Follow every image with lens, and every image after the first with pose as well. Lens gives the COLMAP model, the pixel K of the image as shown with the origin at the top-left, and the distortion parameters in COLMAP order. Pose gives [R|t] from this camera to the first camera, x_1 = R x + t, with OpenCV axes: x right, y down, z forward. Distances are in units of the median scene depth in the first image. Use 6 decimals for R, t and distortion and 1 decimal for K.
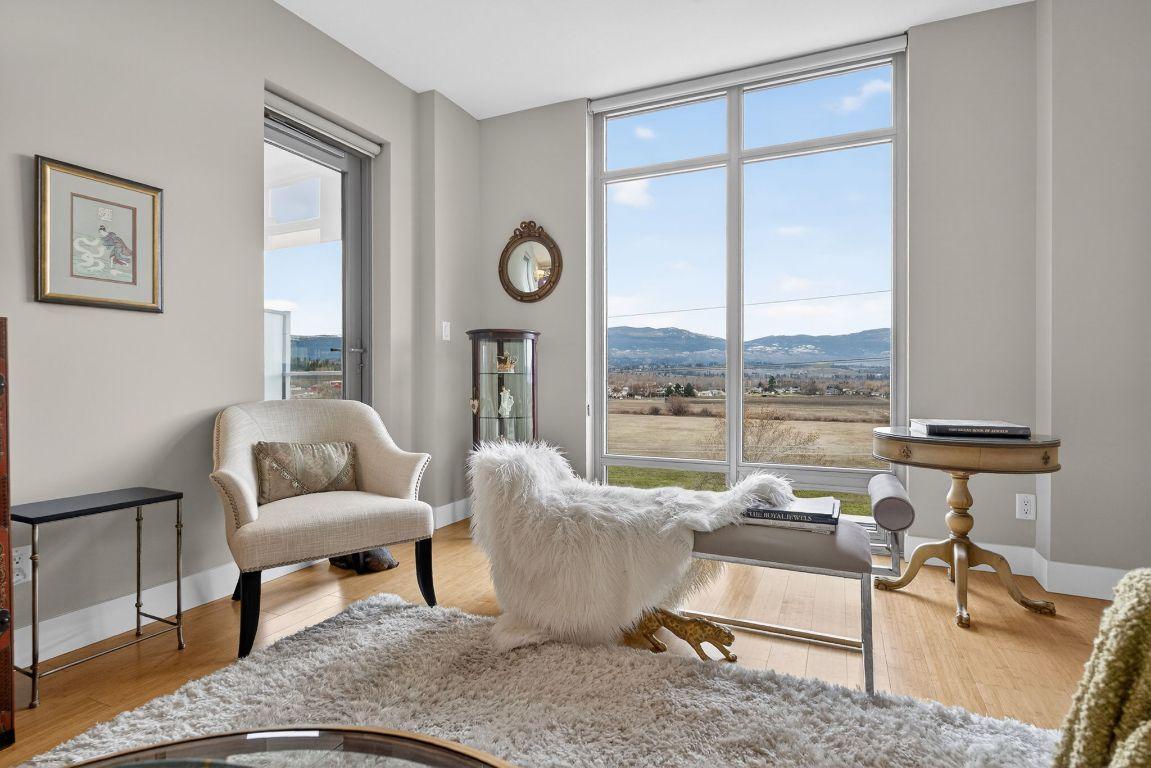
lens RADIAL K [[595.5, 0, 579.6], [0, 595.5, 378.7], [0, 0, 1]] dist [-0.004278, 0.000795]
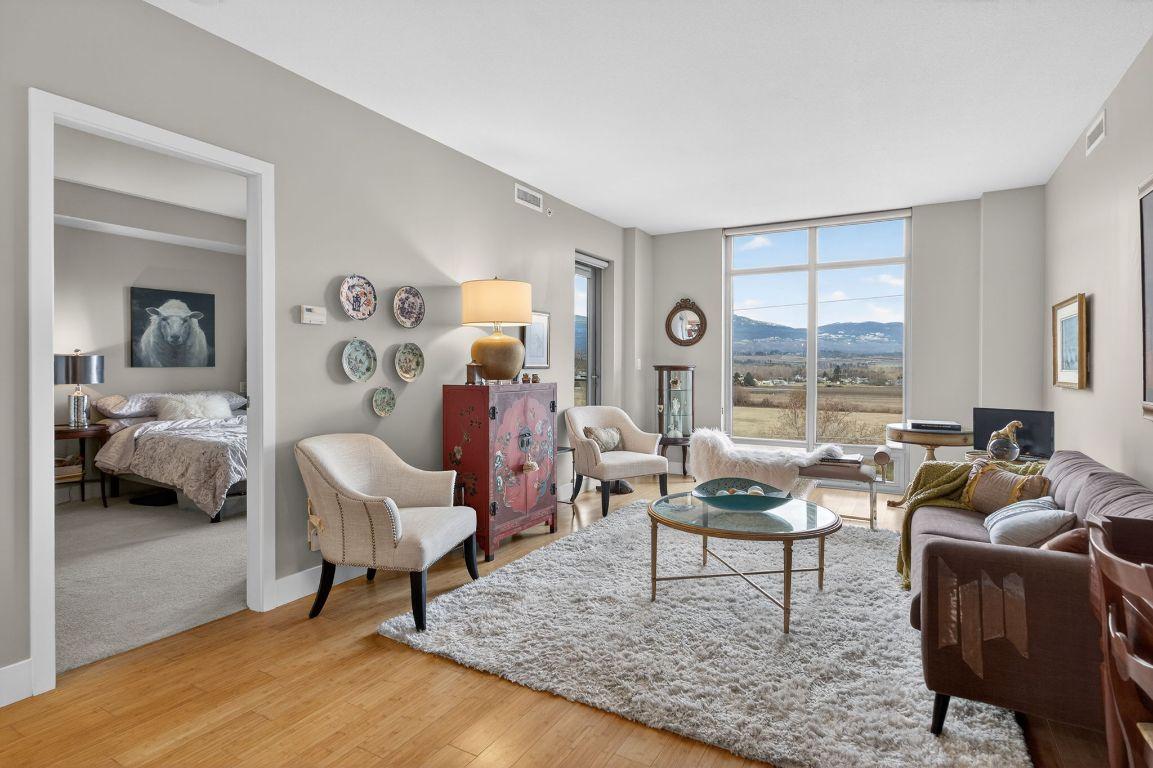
lens RADIAL K [[596.5, 0, 576.7], [0, 596.5, 373.4], [0, 0, 1]] dist [-0.004278, 0.000795]
pose [[0.995033, 0.004324, -0.099448, -0.249843], [-0.003305, 0.999940, 0.010408, -0.076675], [0.099487, -0.010028, 0.994988, -0.796803]]
